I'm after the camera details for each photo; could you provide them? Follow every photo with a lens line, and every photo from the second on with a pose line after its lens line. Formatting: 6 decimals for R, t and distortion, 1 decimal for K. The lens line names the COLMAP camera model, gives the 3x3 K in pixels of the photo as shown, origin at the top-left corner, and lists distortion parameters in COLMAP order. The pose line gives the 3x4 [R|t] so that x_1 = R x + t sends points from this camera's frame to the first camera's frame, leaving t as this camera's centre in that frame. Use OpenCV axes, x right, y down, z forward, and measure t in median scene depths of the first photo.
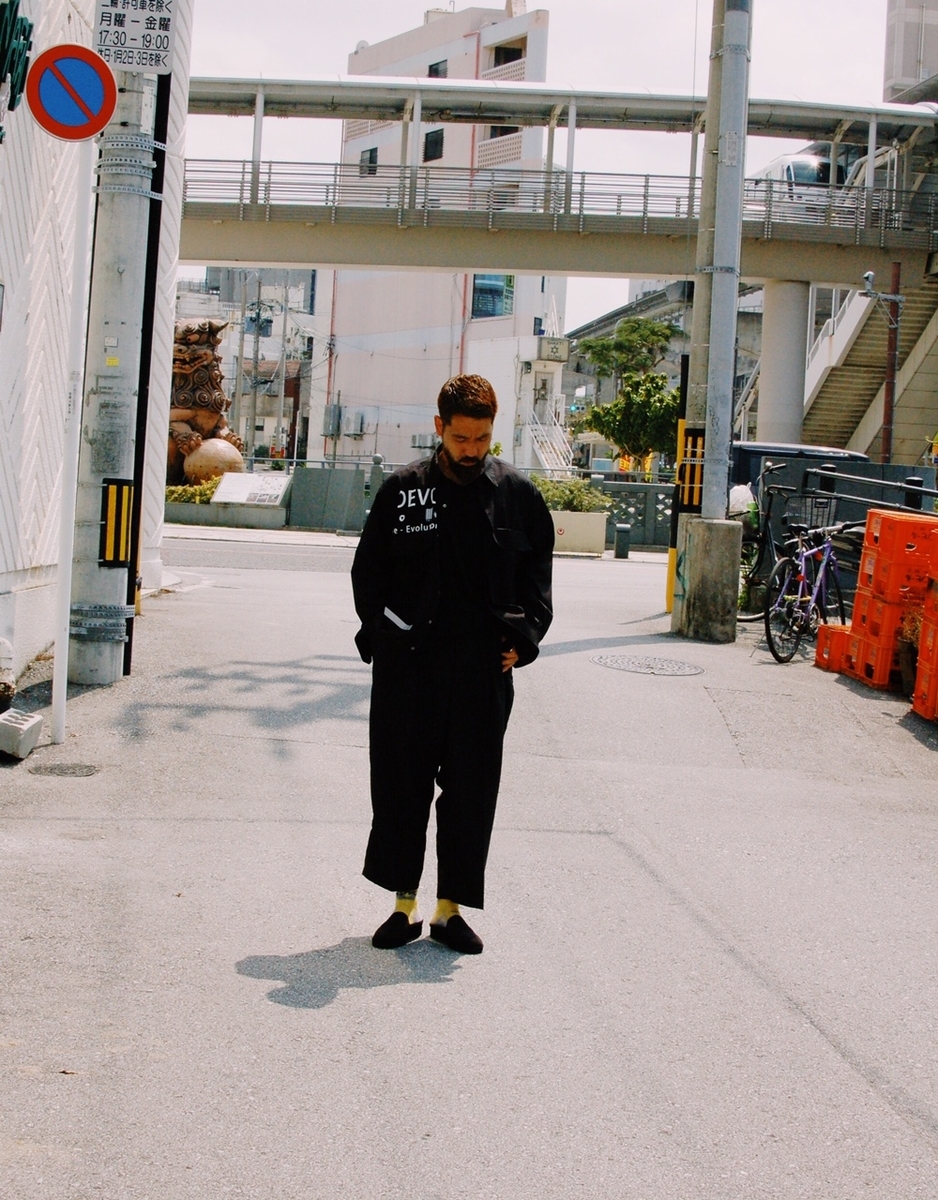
lens RADIAL K [[2434.5, 0, 468.7], [0, 2434.5, 599.9], [0, 0, 1]] dist [-0.100081, 0.000000]
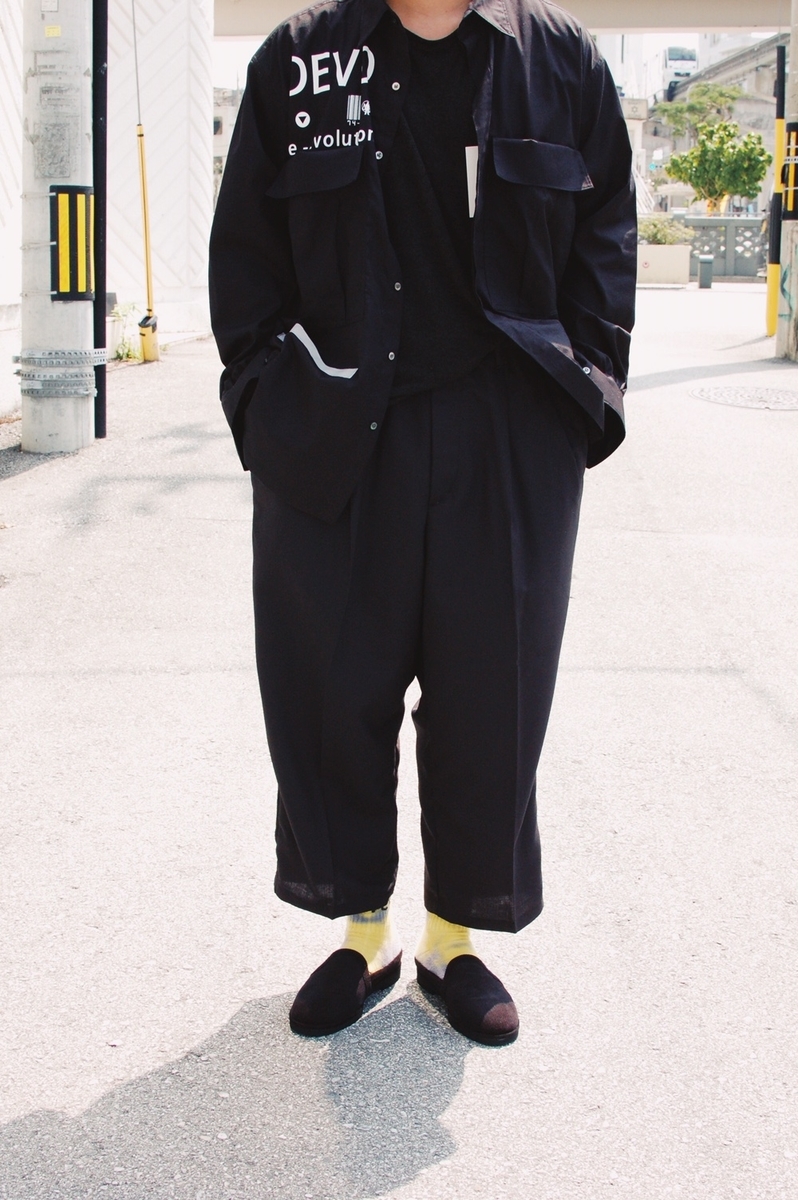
lens RADIAL K [[2089.1, 0, 402.7], [0, 2089.1, 601.5], [0, 0, 1]] dist [-0.152702, 0.000000]
pose [[0.996160, -0.029456, -0.082445, 0.010963], [0.039525, 0.991582, 0.123297, 0.004311], [0.078120, -0.126082, 0.988939, 0.341375]]
